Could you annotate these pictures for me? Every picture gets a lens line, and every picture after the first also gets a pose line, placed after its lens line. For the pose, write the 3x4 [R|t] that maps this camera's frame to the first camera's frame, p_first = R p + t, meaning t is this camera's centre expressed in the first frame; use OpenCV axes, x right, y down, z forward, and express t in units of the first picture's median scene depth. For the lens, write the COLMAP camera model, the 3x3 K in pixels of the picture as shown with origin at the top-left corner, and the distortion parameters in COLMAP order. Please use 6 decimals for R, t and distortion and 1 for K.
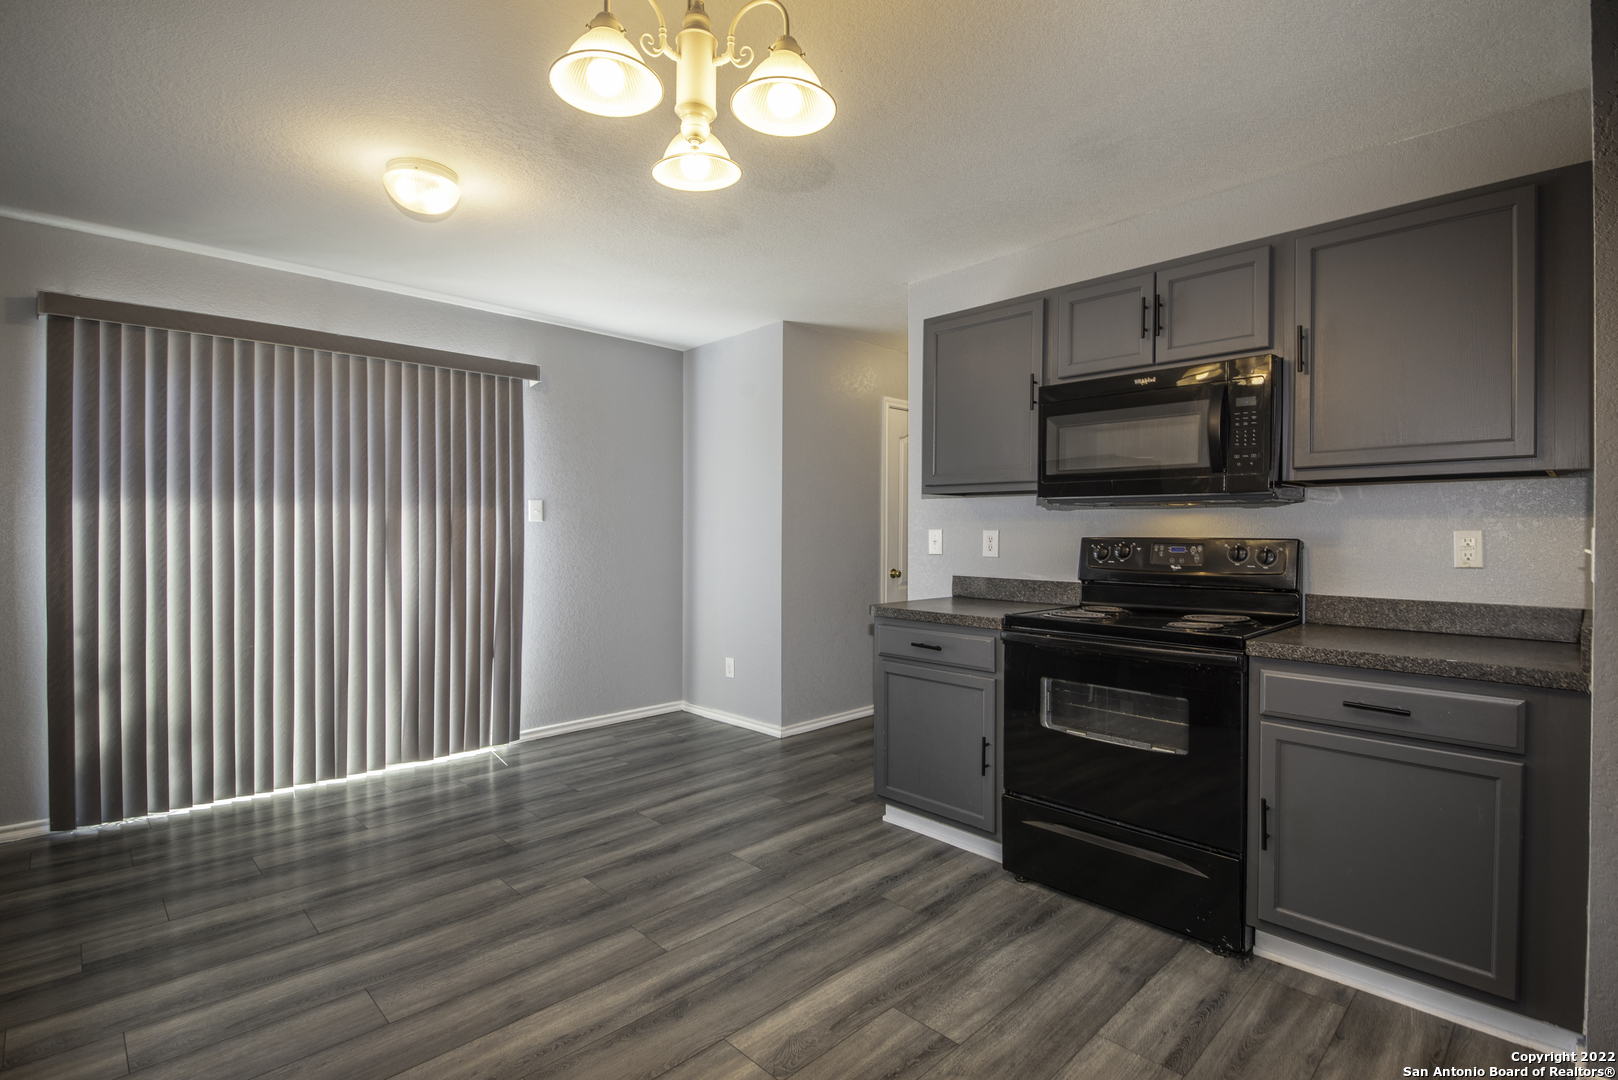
lens RADIAL K [[757.5, 0, 809.0], [0, 757.5, 540.0], [0, 0, 1]] dist [0.000528, -0.000374]
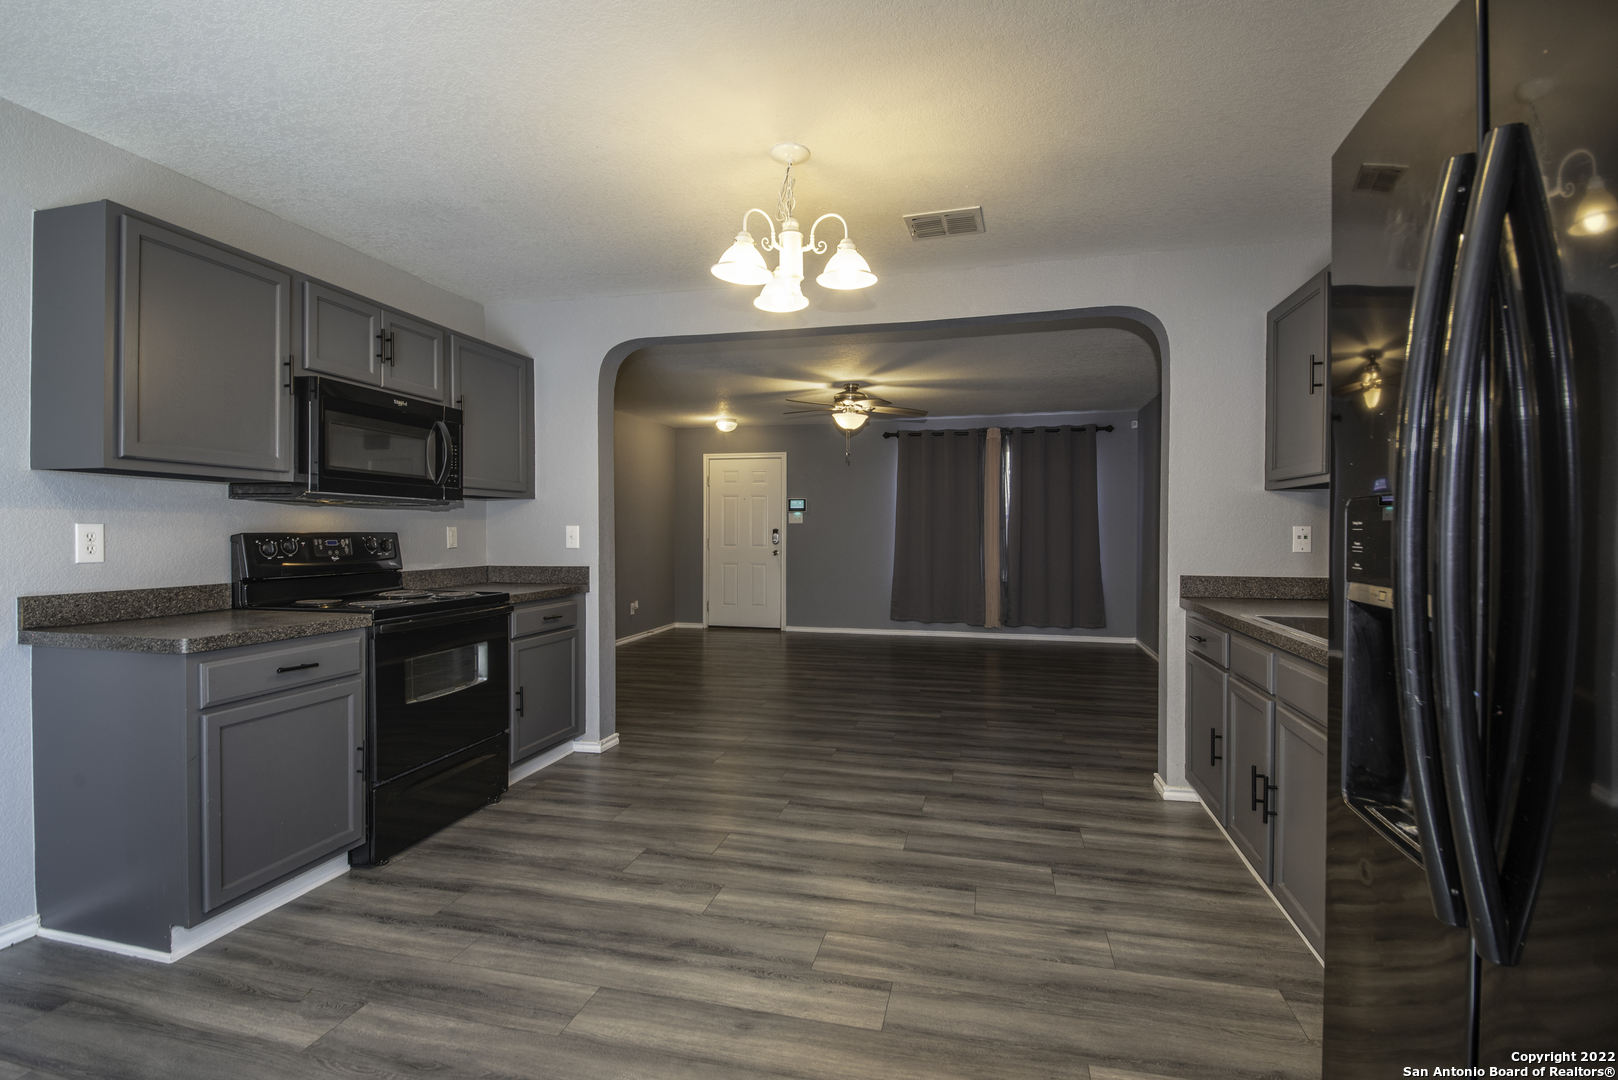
lens RADIAL K [[757.5, 0, 809.0], [0, 757.5, 540.0], [0, 0, 1]] dist [0.000528, -0.000374]
pose [[-0.526983, -0.013657, 0.849766, -0.993632], [0.009405, 0.999716, 0.021899, -0.010909], [-0.849824, 0.019533, -0.526705, 1.150025]]
